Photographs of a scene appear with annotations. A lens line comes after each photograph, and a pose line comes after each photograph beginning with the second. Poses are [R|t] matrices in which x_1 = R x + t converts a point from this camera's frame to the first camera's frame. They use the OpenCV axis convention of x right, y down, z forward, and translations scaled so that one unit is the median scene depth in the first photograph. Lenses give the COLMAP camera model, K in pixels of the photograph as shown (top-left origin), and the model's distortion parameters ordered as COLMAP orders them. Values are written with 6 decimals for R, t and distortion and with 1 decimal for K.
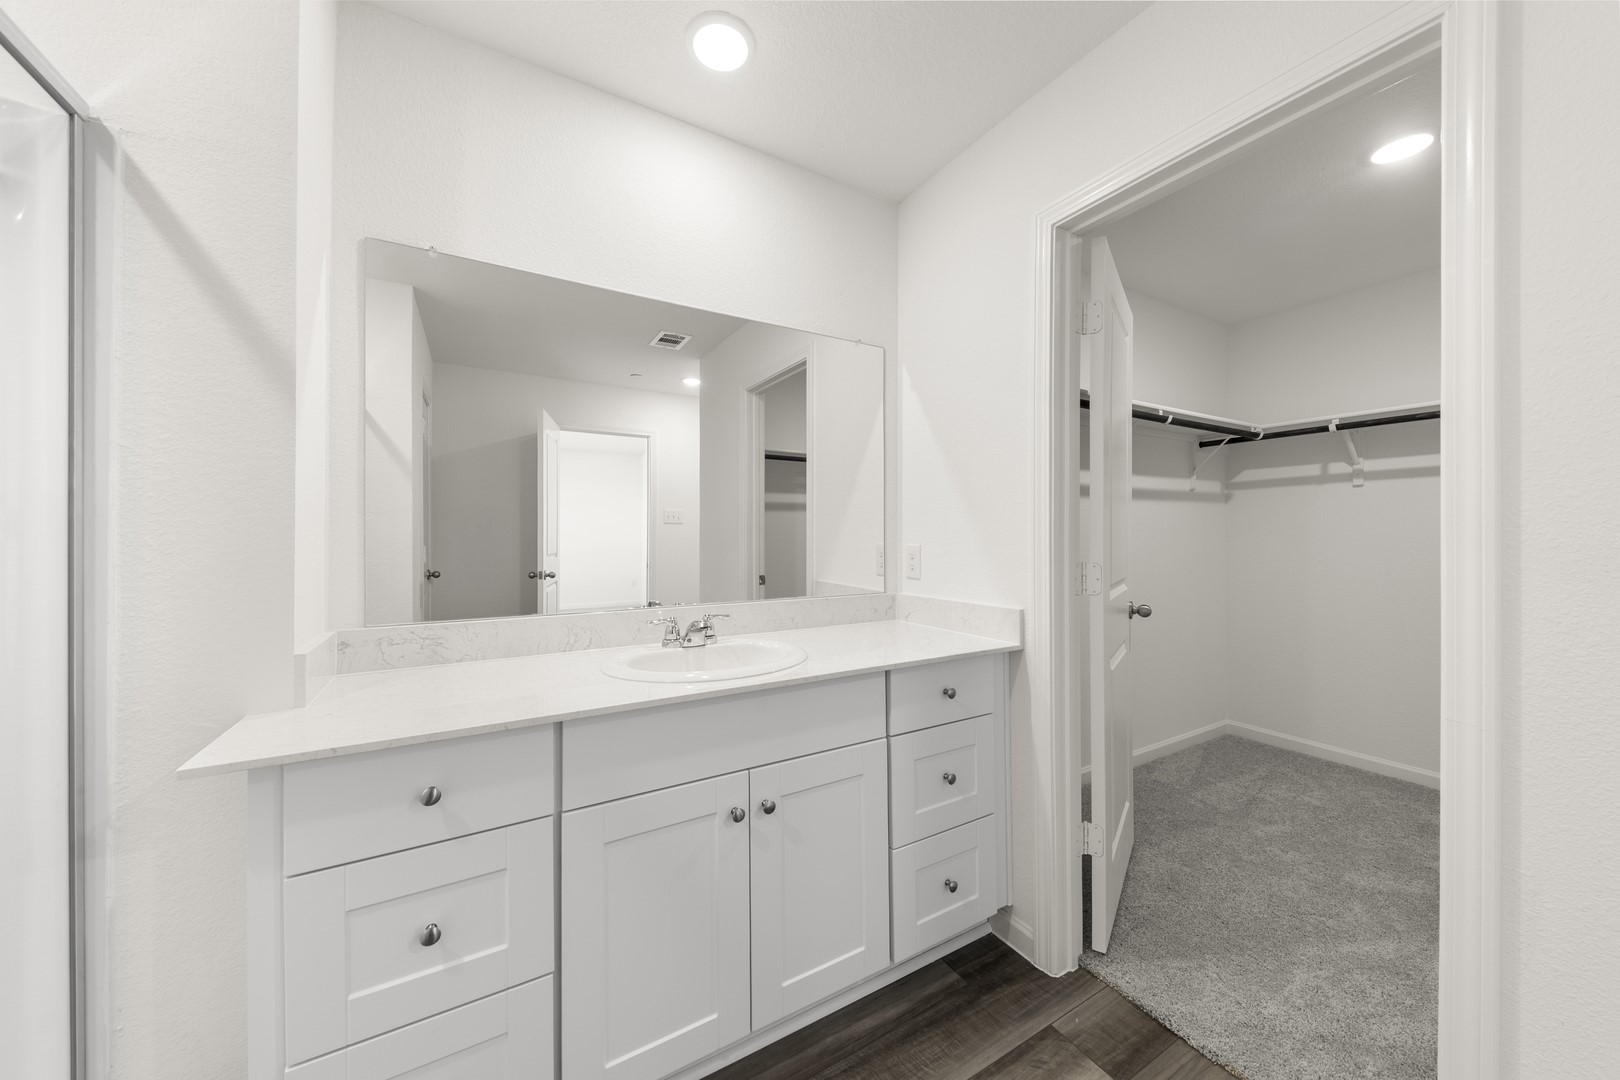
lens RADIAL K [[560.8, 0, 804.6], [0, 560.8, 528.5], [0, 0, 1]] dist [0.001518, -0.000289]
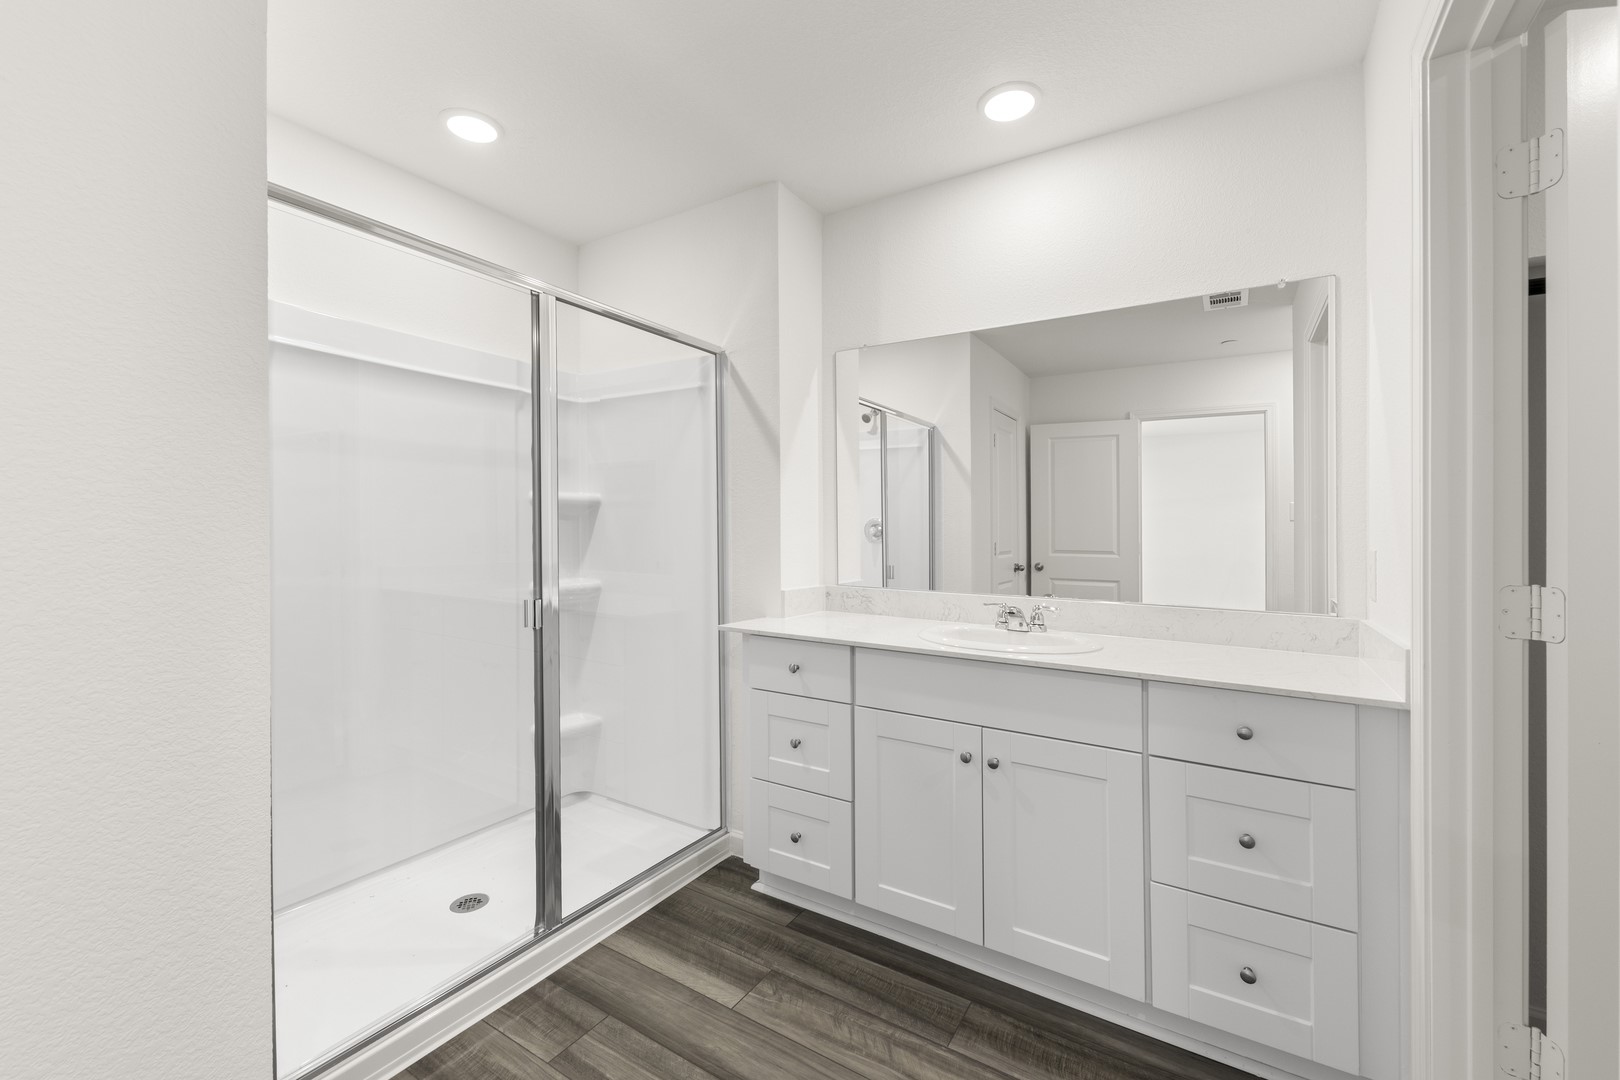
lens RADIAL K [[664.6, 0, 811.1], [0, 664.6, 534.1], [0, 0, 1]] dist [-0.001205, -0.000233]
pose [[0.466316, 0.012102, -0.884535, 0.898254], [-0.004090, 0.999925, 0.011525, 0.003048], [0.884609, -0.001756, 0.466331, 0.013427]]
